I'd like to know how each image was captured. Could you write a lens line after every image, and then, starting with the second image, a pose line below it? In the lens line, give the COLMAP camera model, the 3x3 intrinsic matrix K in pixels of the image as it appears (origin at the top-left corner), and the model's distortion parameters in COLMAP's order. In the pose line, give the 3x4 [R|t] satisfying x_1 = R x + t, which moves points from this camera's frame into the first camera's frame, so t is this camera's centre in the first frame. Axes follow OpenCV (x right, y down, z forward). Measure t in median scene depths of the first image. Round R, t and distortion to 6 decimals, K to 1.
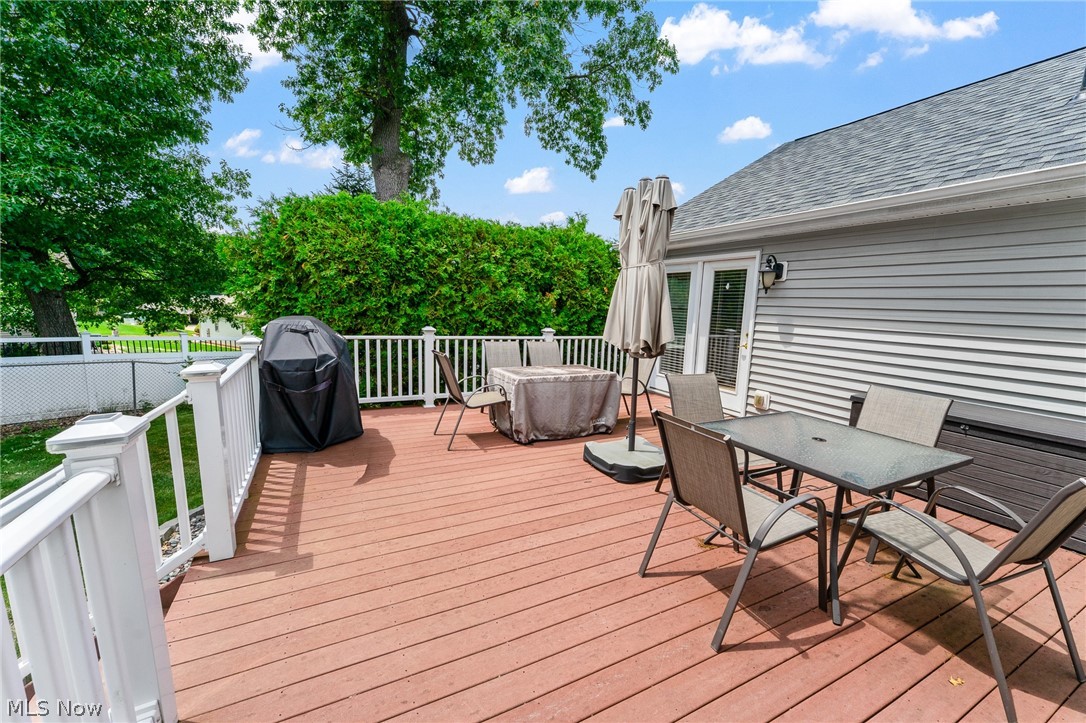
lens RADIAL K [[431.6, 0, 542.4], [0, 431.6, 367.6], [0, 0, 1]] dist [-0.001315, -0.000078]
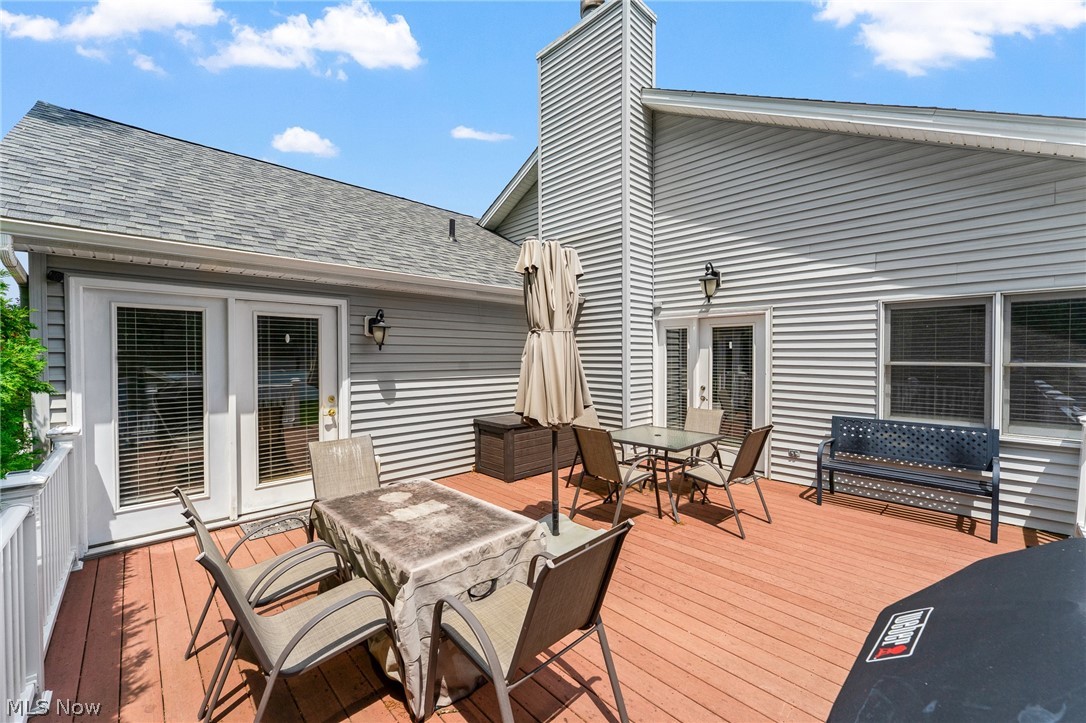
lens RADIAL K [[431.6, 0, 542.9], [0, 431.6, 362.3], [0, 0, 1]] dist [-0.001315, -0.000078]
pose [[-0.295392, -0.031699, 0.954850, -0.468676], [0.143604, 0.986621, 0.077179, -0.166598], [-0.944522, 0.159918, -0.286888, 0.938722]]
